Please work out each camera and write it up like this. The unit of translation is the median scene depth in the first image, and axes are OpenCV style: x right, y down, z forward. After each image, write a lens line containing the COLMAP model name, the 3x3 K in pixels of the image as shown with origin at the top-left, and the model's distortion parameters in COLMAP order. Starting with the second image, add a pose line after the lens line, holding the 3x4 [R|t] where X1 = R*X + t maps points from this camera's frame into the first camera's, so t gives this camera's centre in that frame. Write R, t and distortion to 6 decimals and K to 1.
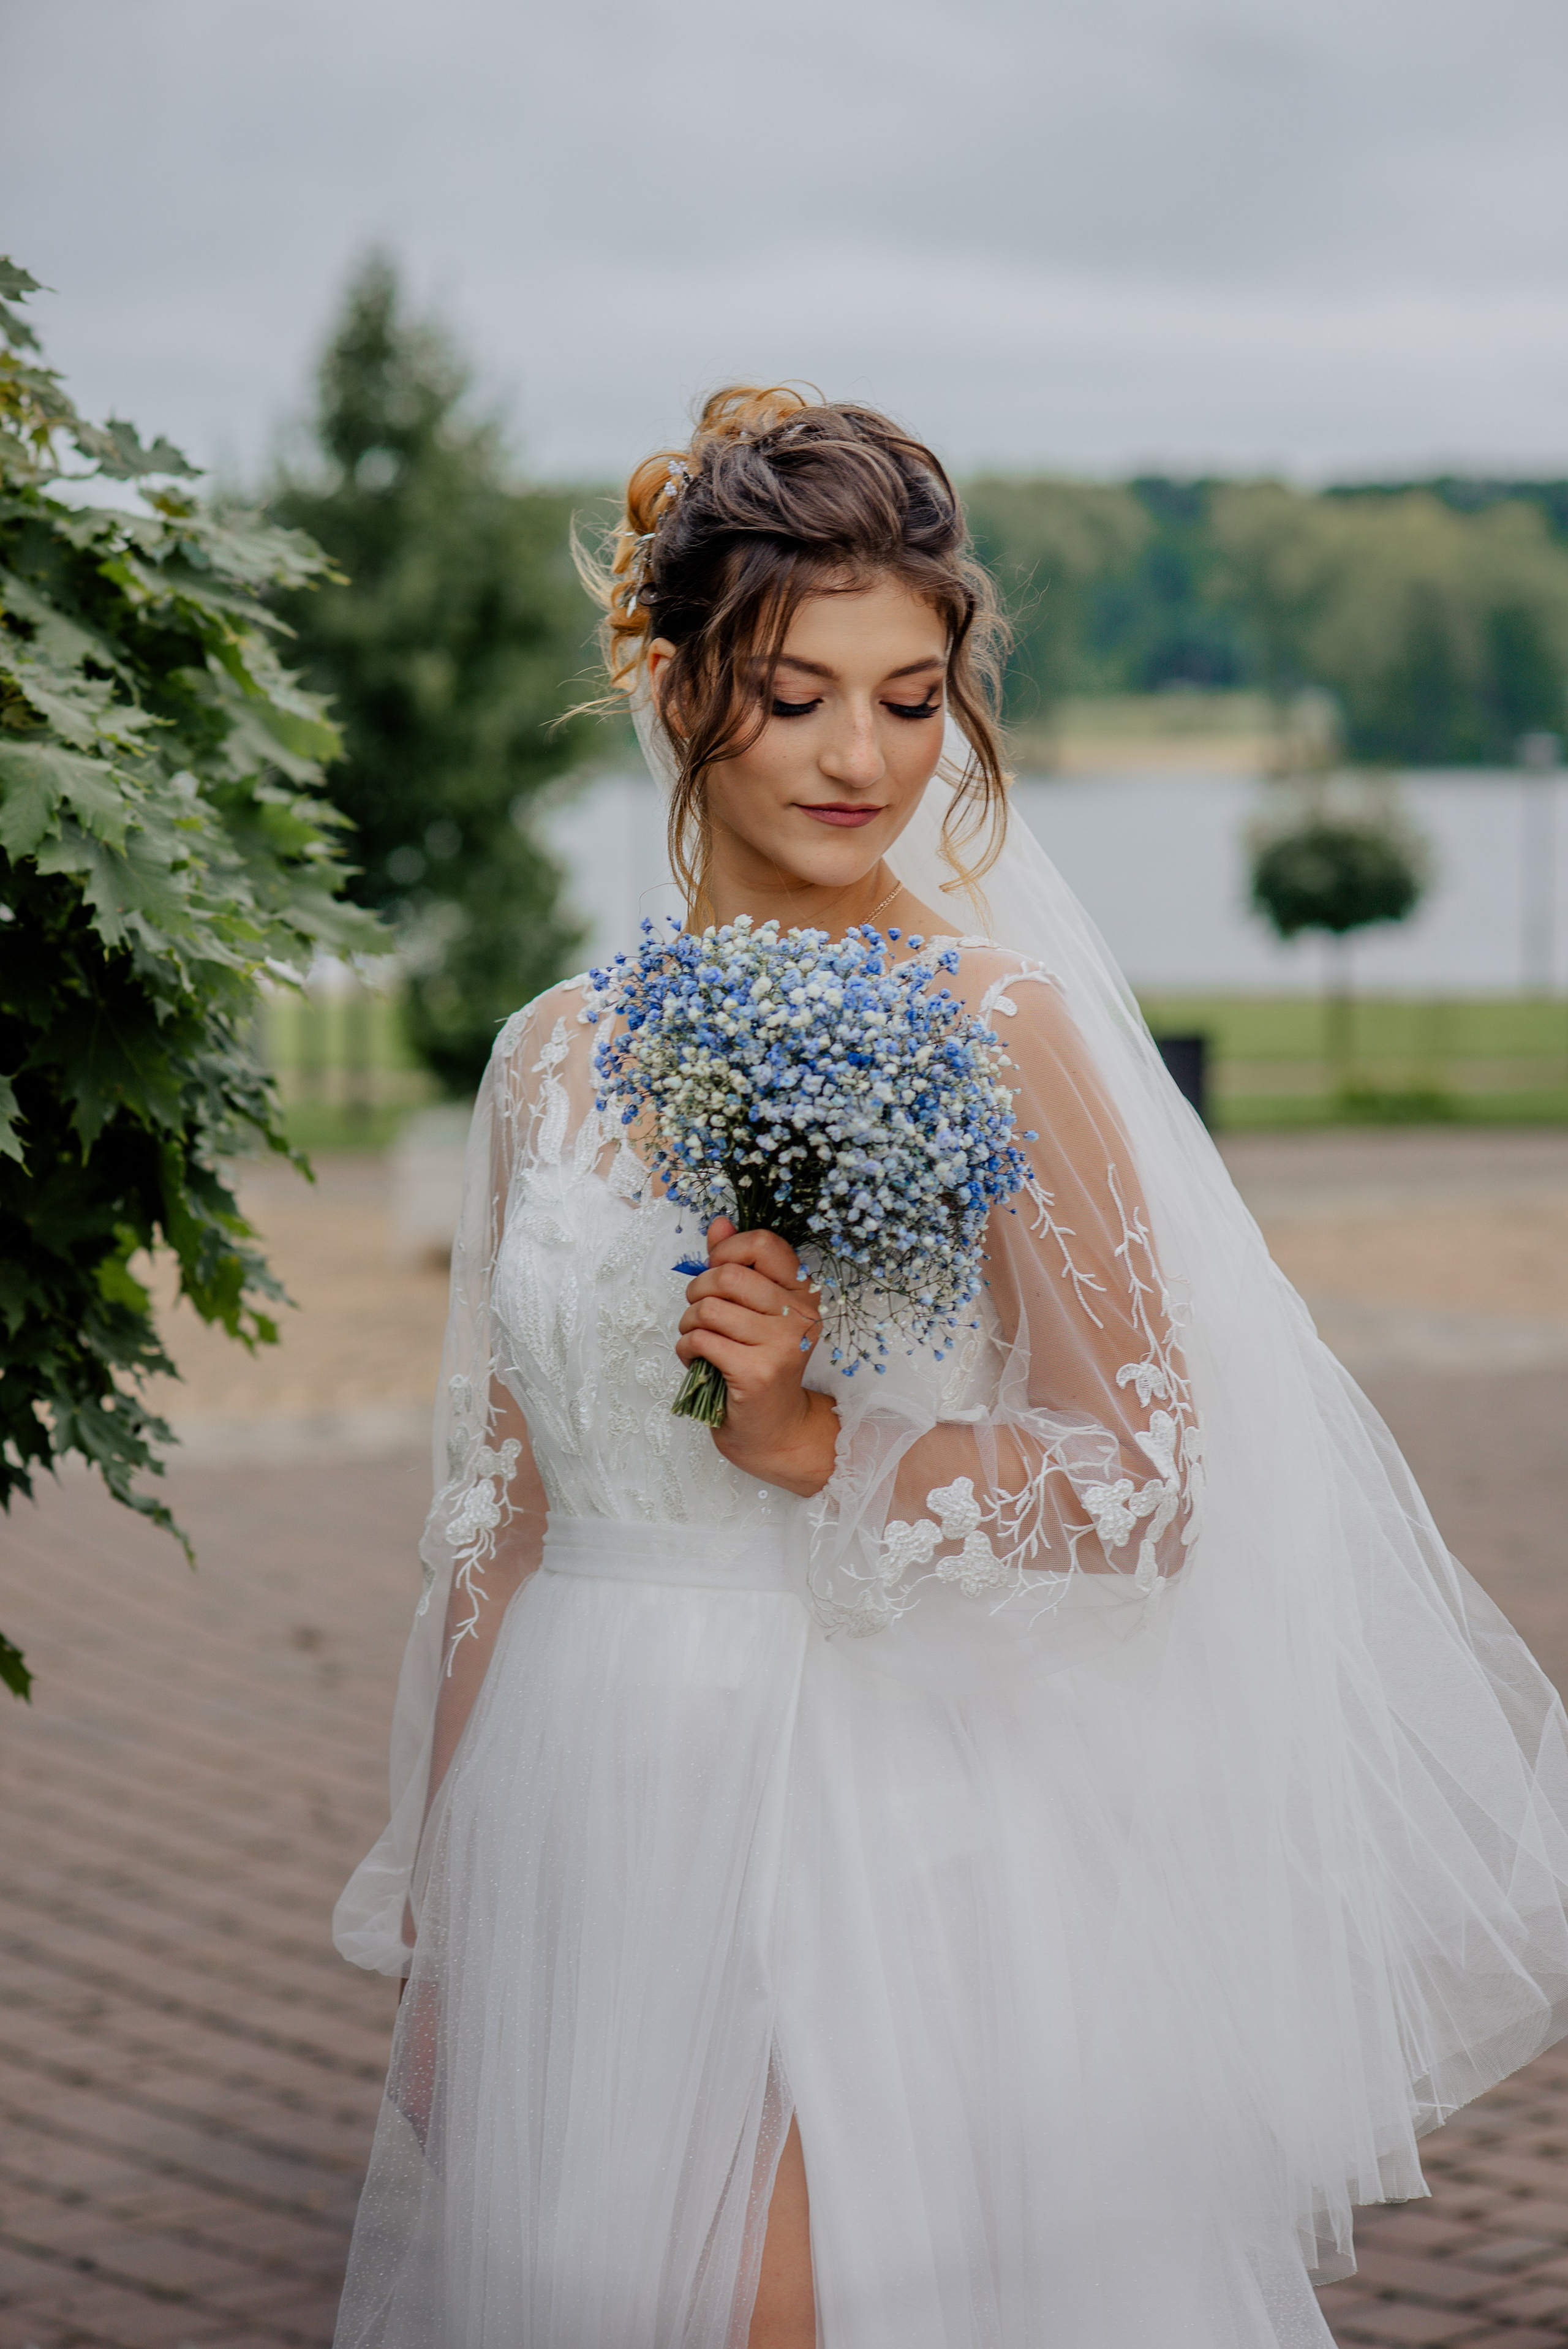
lens RADIAL K [[5203.4, 0, 711.1], [0, 5203.4, 1214.2], [0, 0, 1]] dist [0.300408, -3.142800]
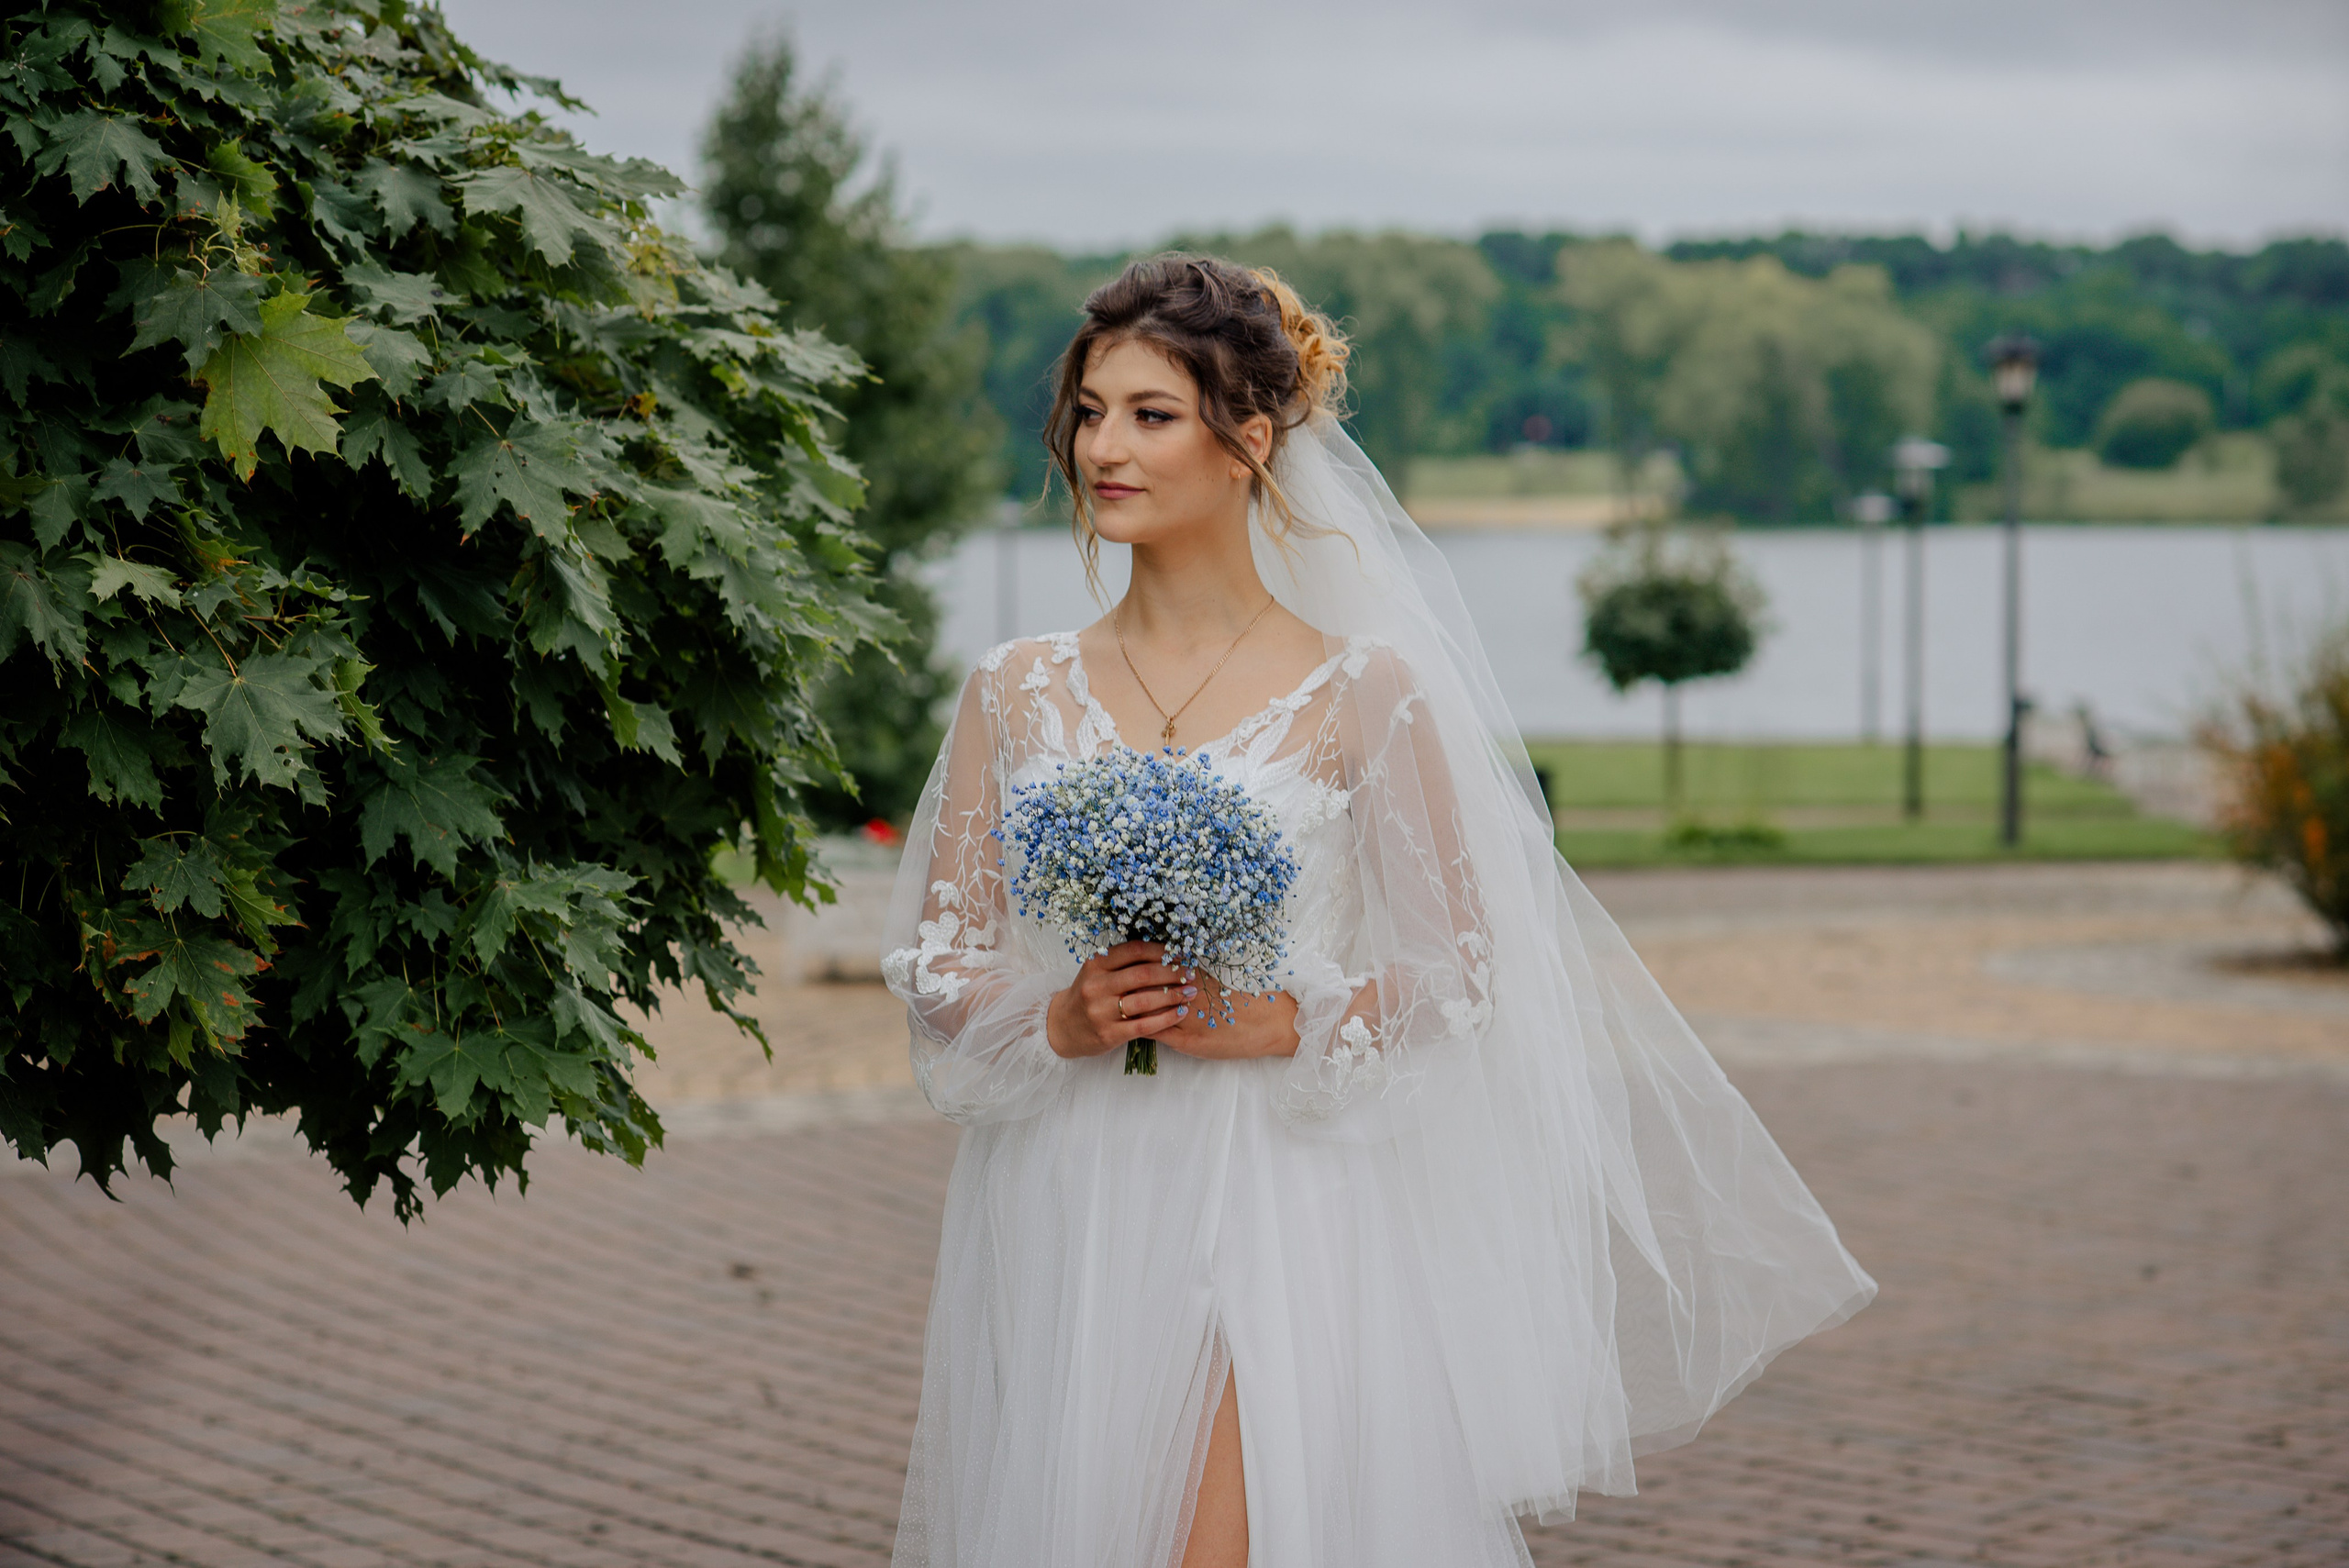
lens RADIAL K [[5203.3, 0, 1178.7], [0, 5203.3, 890.1], [0, 0, 1]] dist [0.300408, -3.142800]
pose [[0.999752, 0.000044, 0.022284, -0.018906], [0.000291, 0.999887, -0.015014, 0.042934], [-0.022282, 0.015016, 0.999639, -0.457003]]
